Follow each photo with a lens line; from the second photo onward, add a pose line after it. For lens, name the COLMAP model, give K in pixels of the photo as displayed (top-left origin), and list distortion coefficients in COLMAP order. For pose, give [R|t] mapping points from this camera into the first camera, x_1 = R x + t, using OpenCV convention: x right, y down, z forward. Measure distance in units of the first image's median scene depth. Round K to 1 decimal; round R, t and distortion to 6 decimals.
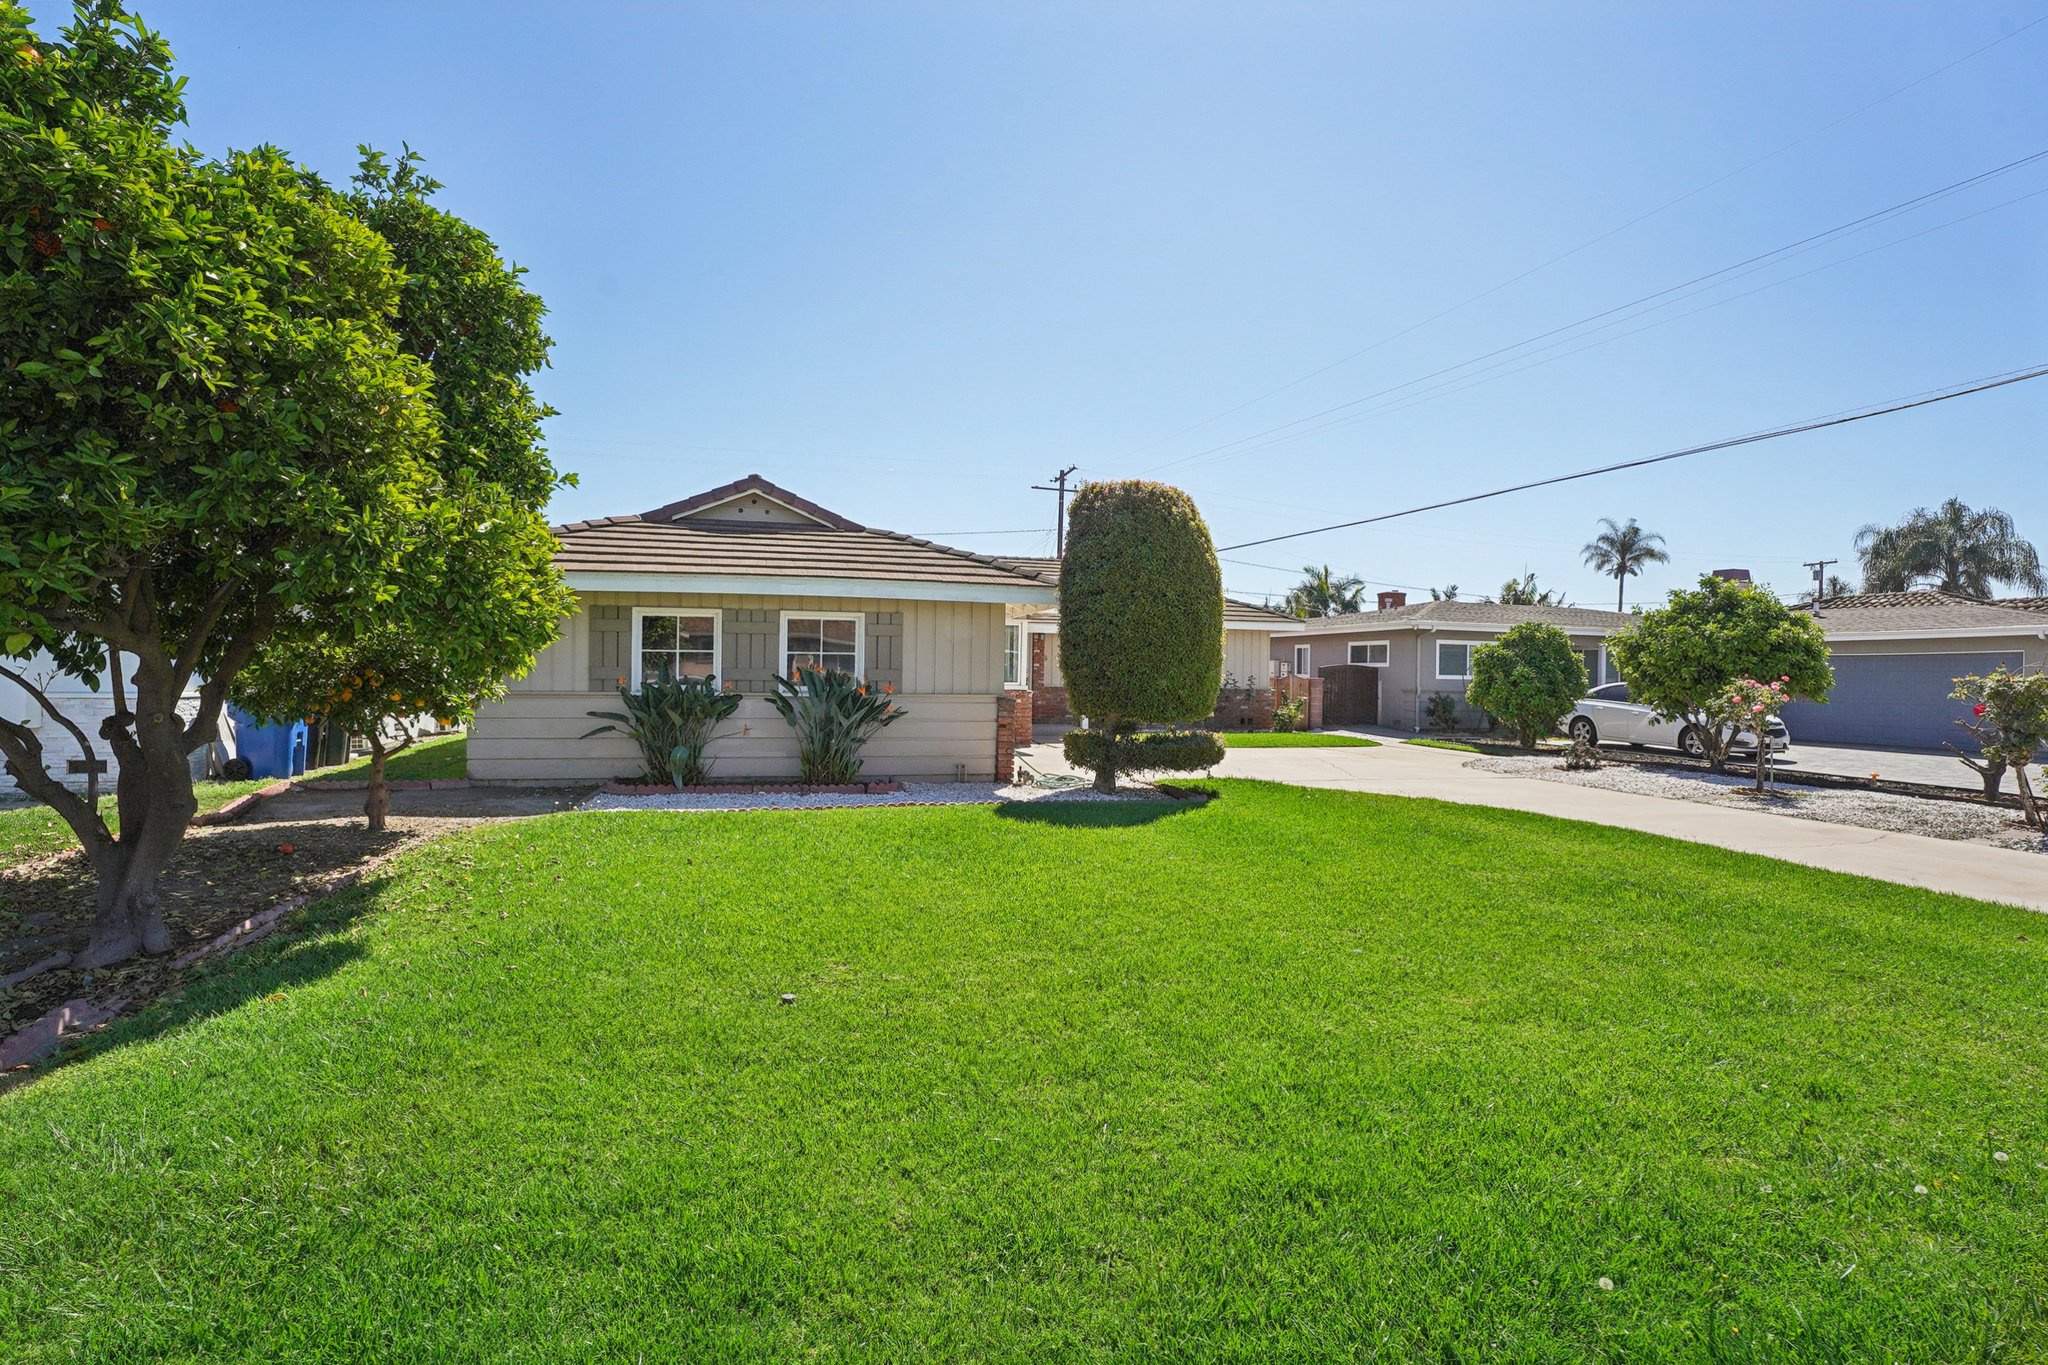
lens RADIAL K [[957.5, 0, 1027.6], [0, 957.5, 682.1], [0, 0, 1]] dist [-0.038490, 0.001203]
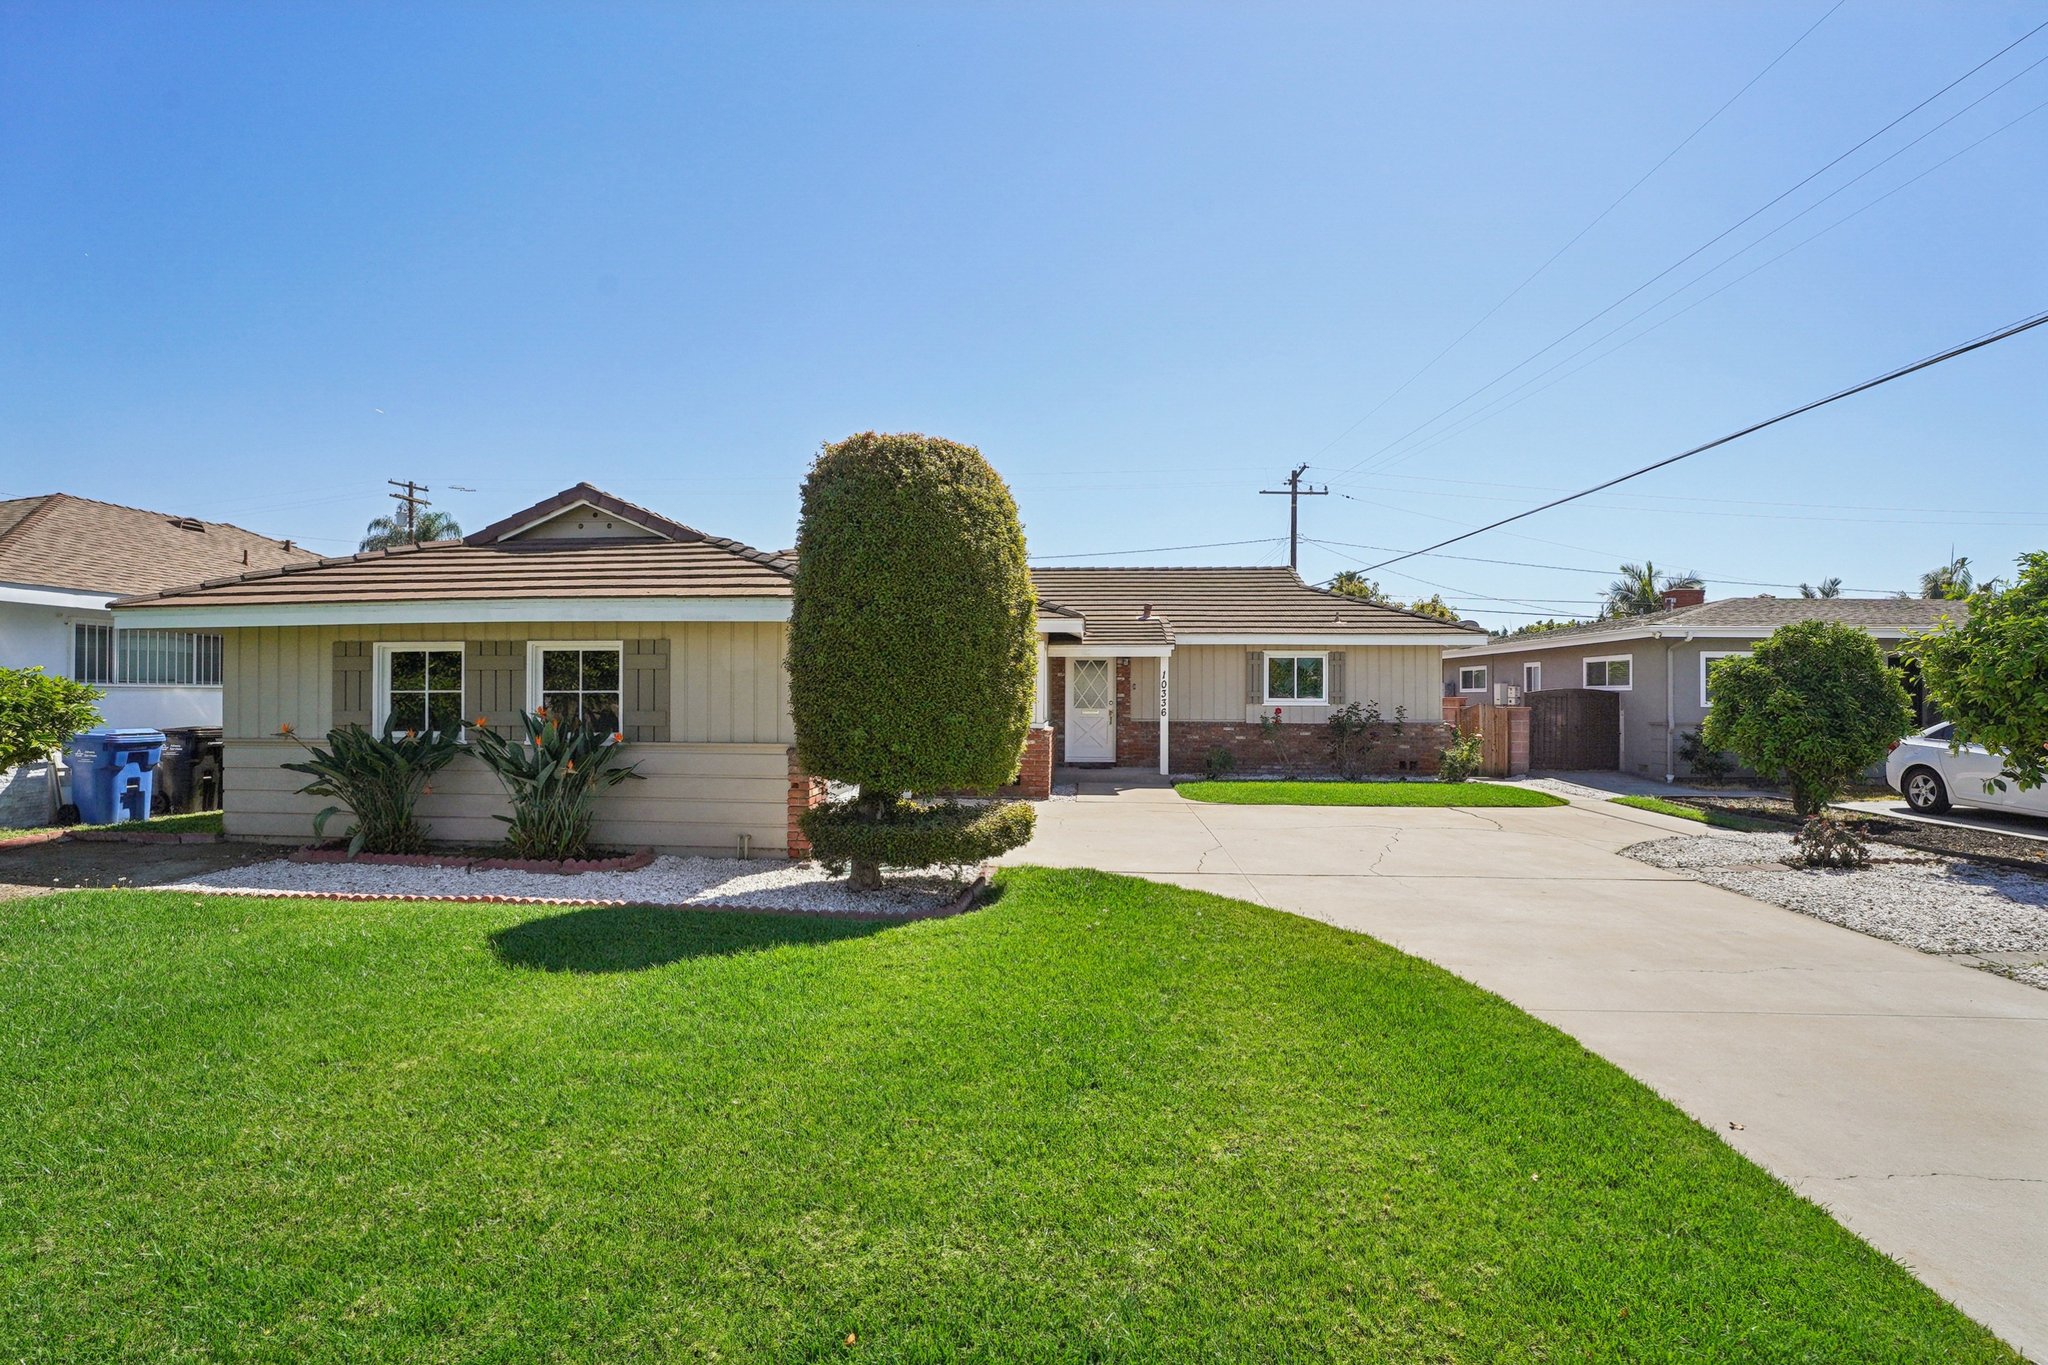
lens RADIAL K [[957.5, 0, 1012.5], [0, 957.5, 693.3], [0, 0, 1]] dist [-0.038490, 0.001203]
pose [[0.939383, -0.012914, -0.342626, 0.249411], [0.007667, 0.999832, -0.016664, -0.007789], [0.342783, 0.013027, 0.939324, 0.226595]]
